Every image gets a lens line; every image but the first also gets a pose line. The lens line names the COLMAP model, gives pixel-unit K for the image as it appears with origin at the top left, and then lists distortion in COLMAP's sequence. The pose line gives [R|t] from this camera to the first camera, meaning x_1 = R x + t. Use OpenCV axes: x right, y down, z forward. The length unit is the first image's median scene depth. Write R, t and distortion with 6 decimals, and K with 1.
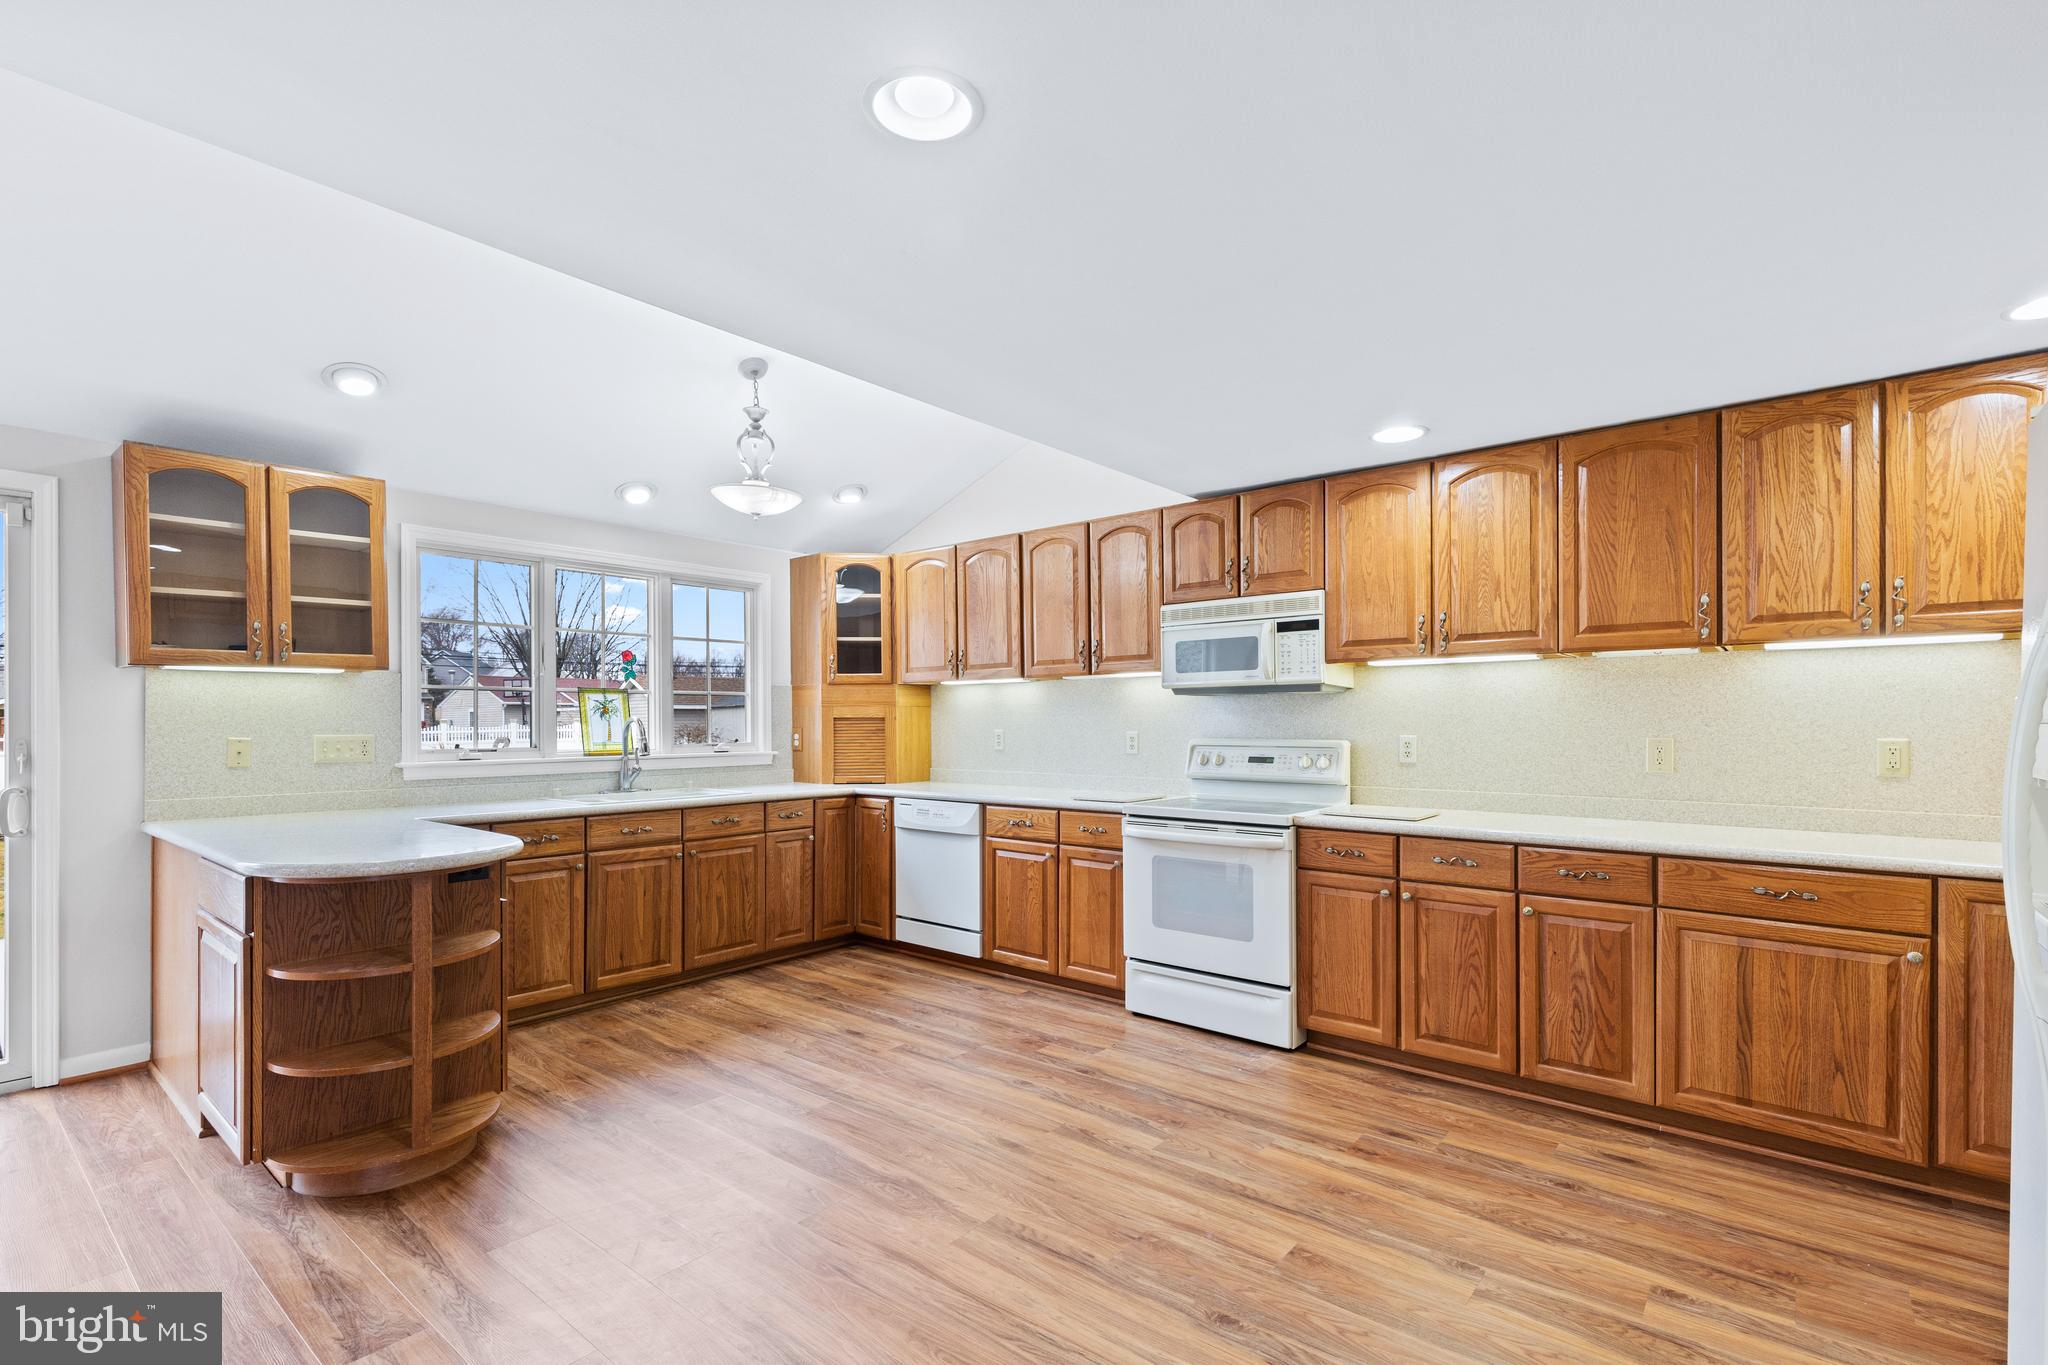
lens RADIAL K [[935.3, 0, 1020.0], [0, 935.3, 712.6], [0, 0, 1]] dist [0.010712, -0.001538]
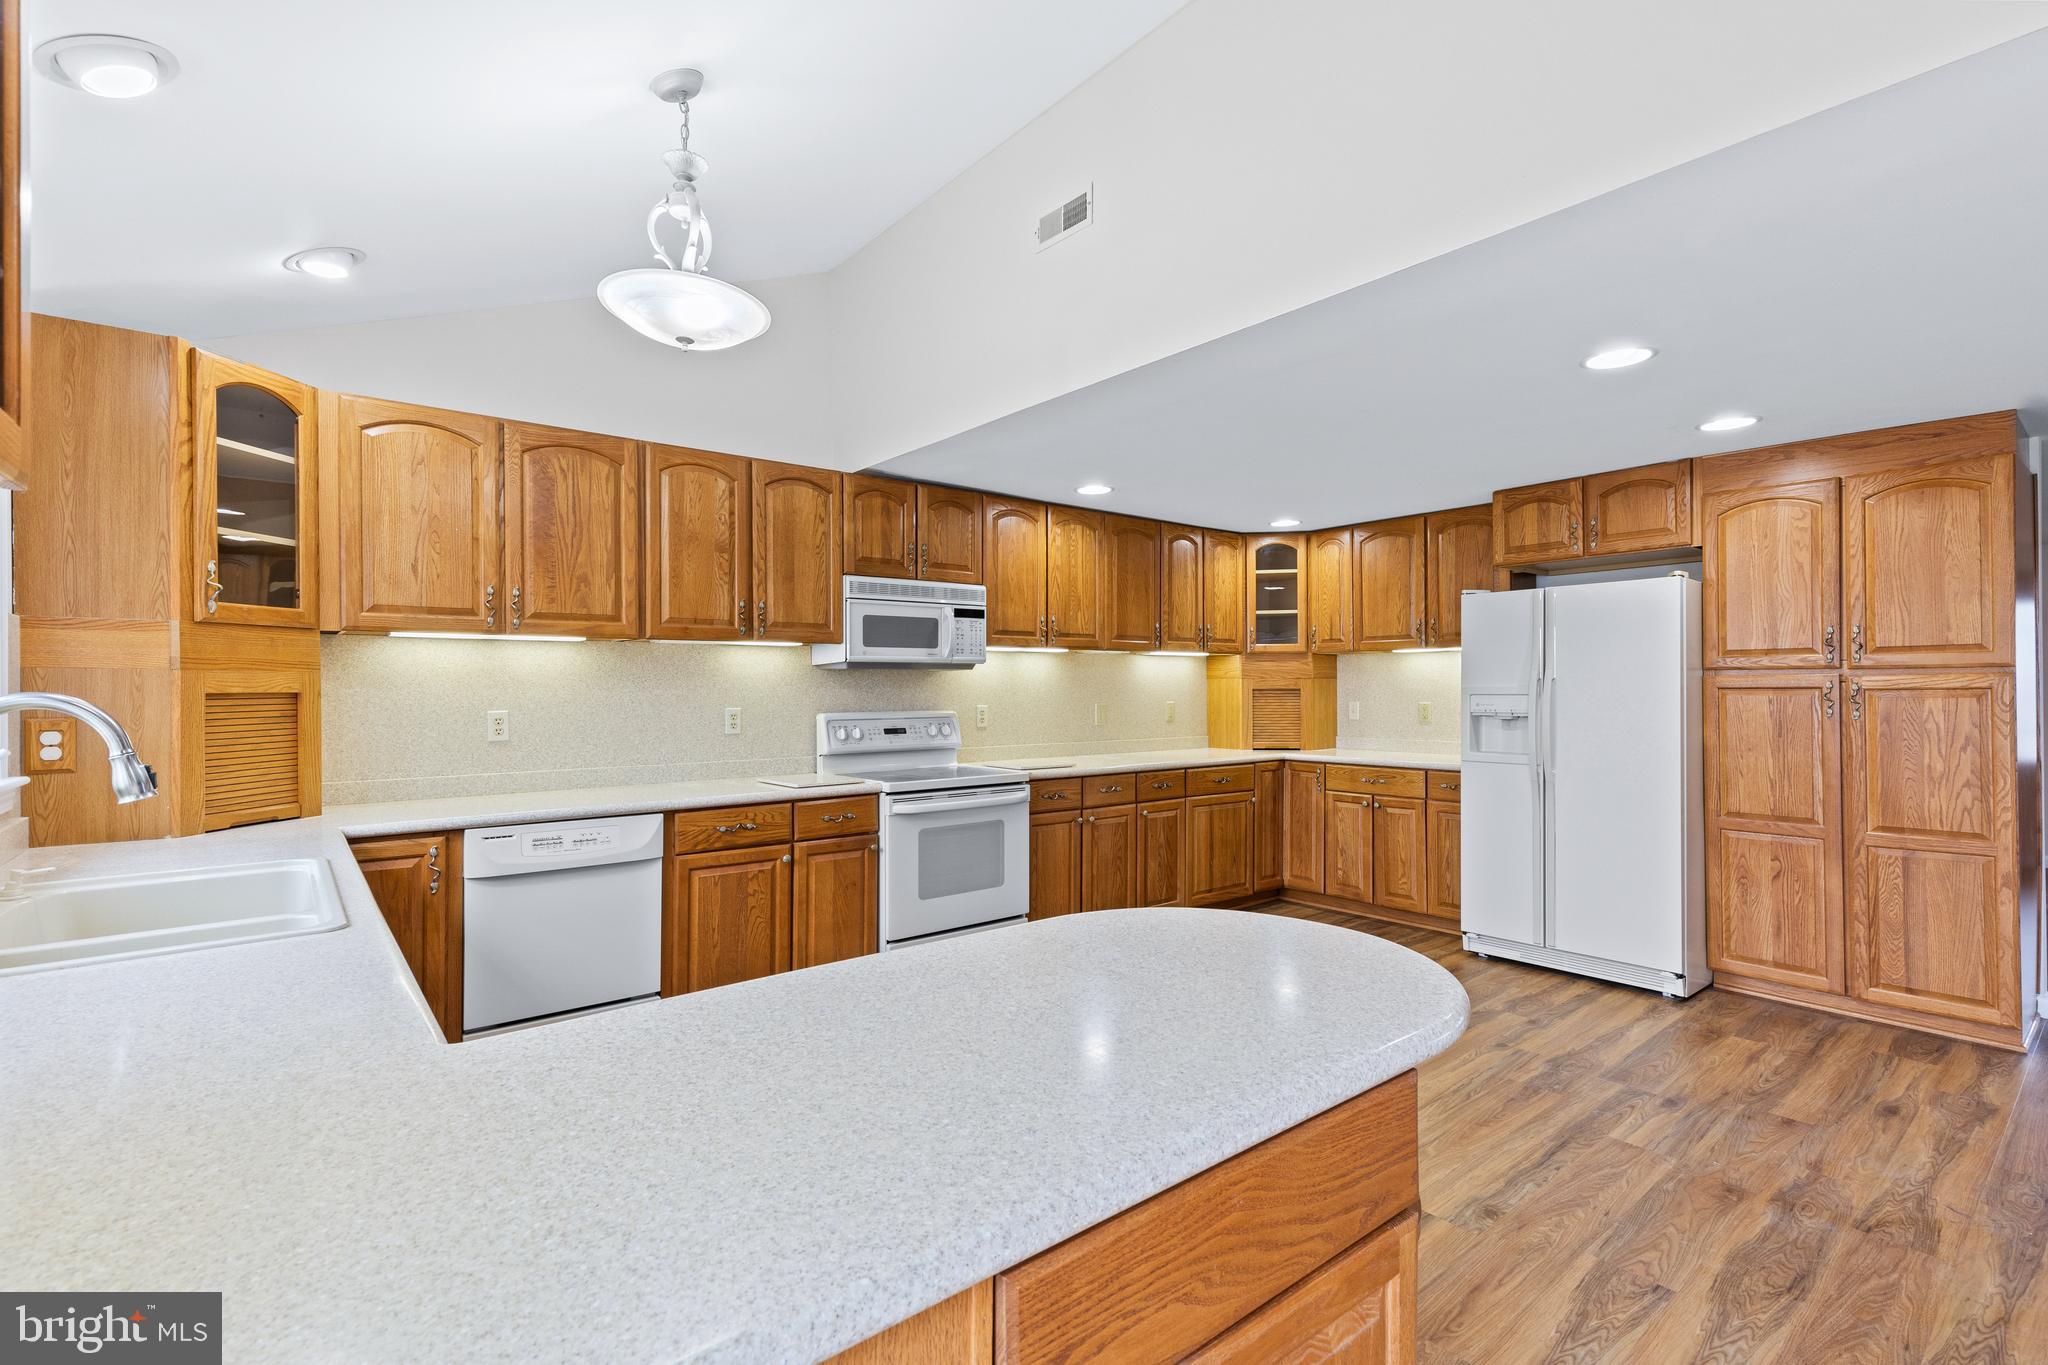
lens RADIAL K [[935.3, 0, 1027.8], [0, 935.3, 682.1], [0, 0, 1]] dist [0.010712, -0.001538]
pose [[0.185067, 0.008245, 0.982691, -0.907941], [-0.005533, 0.999958, -0.007348, 0.001306], [-0.982710, -0.004077, 0.185105, 0.773557]]
